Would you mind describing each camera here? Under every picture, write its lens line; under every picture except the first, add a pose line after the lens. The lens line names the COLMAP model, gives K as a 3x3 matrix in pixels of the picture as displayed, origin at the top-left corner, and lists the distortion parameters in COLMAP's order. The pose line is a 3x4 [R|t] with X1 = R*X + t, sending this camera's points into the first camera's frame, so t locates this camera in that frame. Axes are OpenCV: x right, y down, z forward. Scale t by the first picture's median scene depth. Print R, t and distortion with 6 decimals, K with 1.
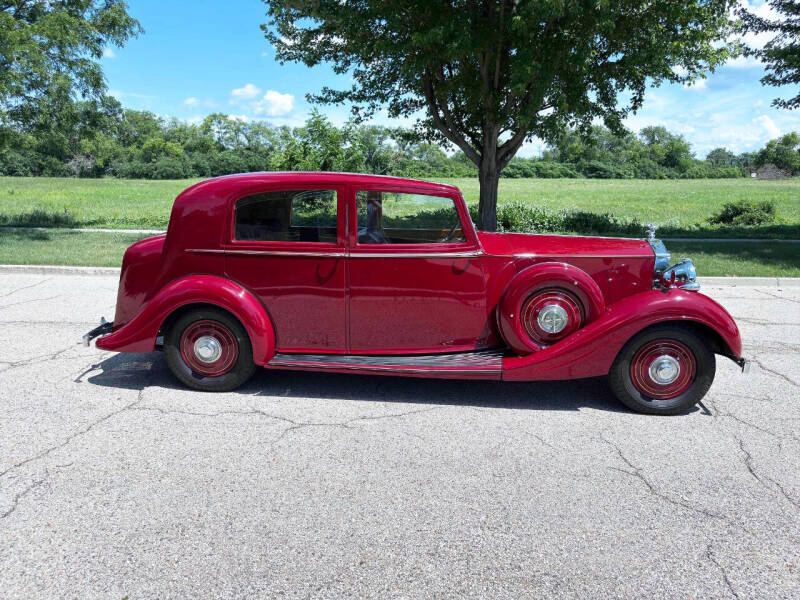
lens RADIAL K [[570.5, 0, 406.5], [0, 570.5, 302.9], [0, 0, 1]] dist [0.027885, -0.037420]
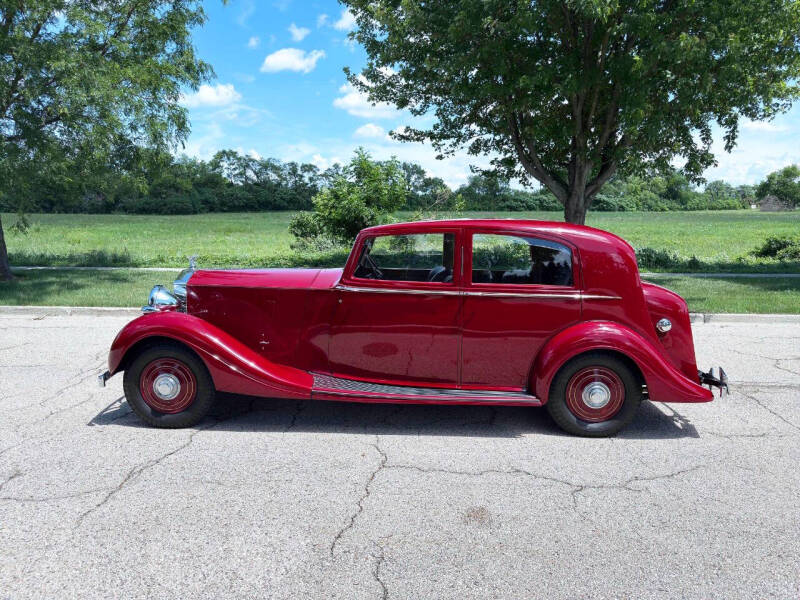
lens RADIAL K [[570.5, 0, 402.3], [0, 570.5, 308.1], [0, 0, 1]] dist [0.027885, -0.037420]
pose [[0.999980, -0.005633, -0.002784, -0.146587], [0.005495, 0.998861, -0.047402, -0.011711], [0.003048, 0.047386, 0.998872, 0.011708]]
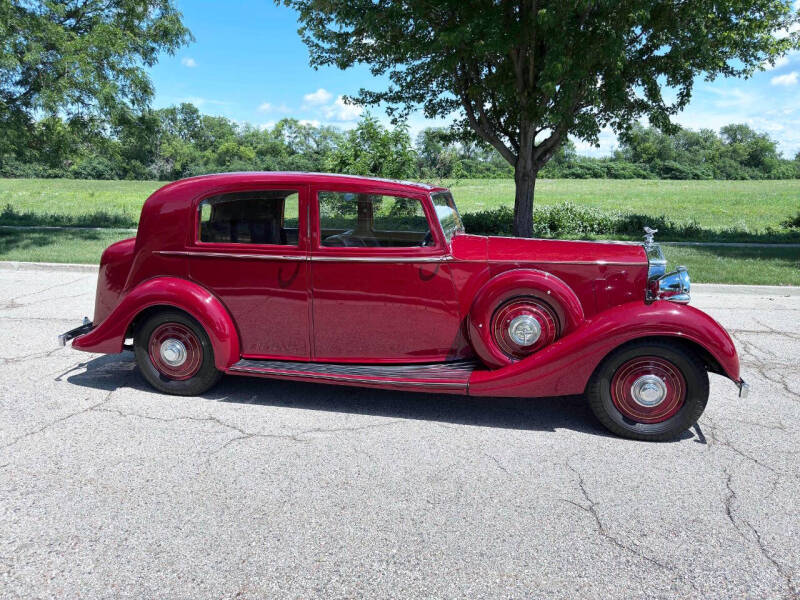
lens RADIAL K [[570.5, 0, 408.8], [0, 570.5, 297.7], [0, 0, 1]] dist [0.027885, -0.037420]
pose [[0.993677, 0.018880, -0.110677, 0.056537], [-0.020204, 0.999737, -0.010852, -0.003691], [0.110443, 0.013019, 0.993797, 0.021308]]
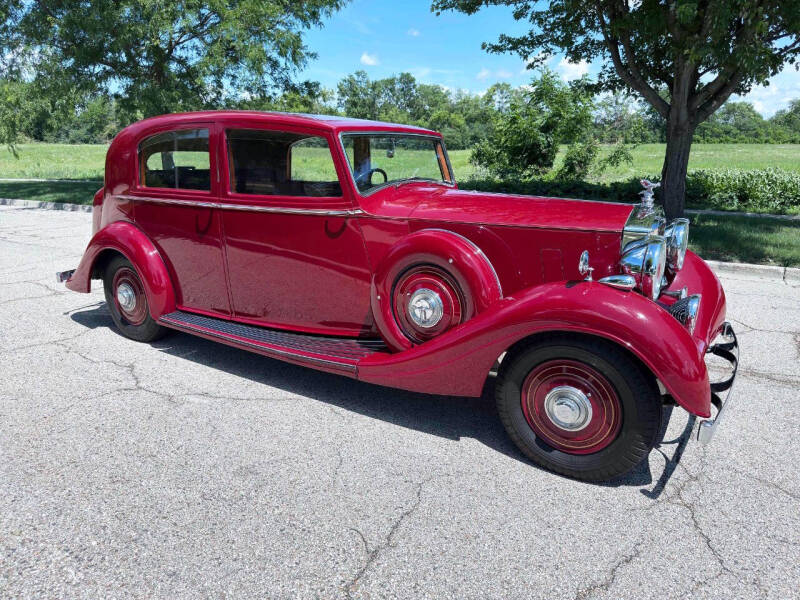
lens RADIAL K [[570.5, 0, 398.3], [0, 570.5, 303.7], [0, 0, 1]] dist [0.027885, -0.037420]
pose [[0.880076, 0.115785, -0.460500, 0.183737], [-0.092484, 0.993040, 0.072933, -0.008715], [0.465739, -0.021598, 0.884659, 0.116293]]
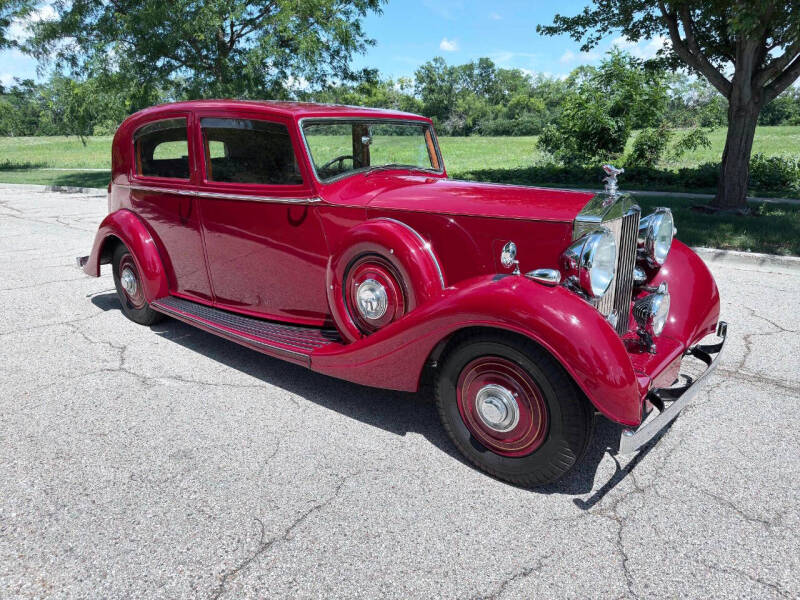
lens RADIAL K [[570.5, 0, 400.9], [0, 570.5, 303.1], [0, 0, 1]] dist [0.027885, -0.037420]
pose [[0.811107, 0.144870, -0.566673, 0.225804], [-0.103473, 0.989100, 0.104757, -0.014473], [0.575673, -0.026334, 0.817256, 0.148880]]
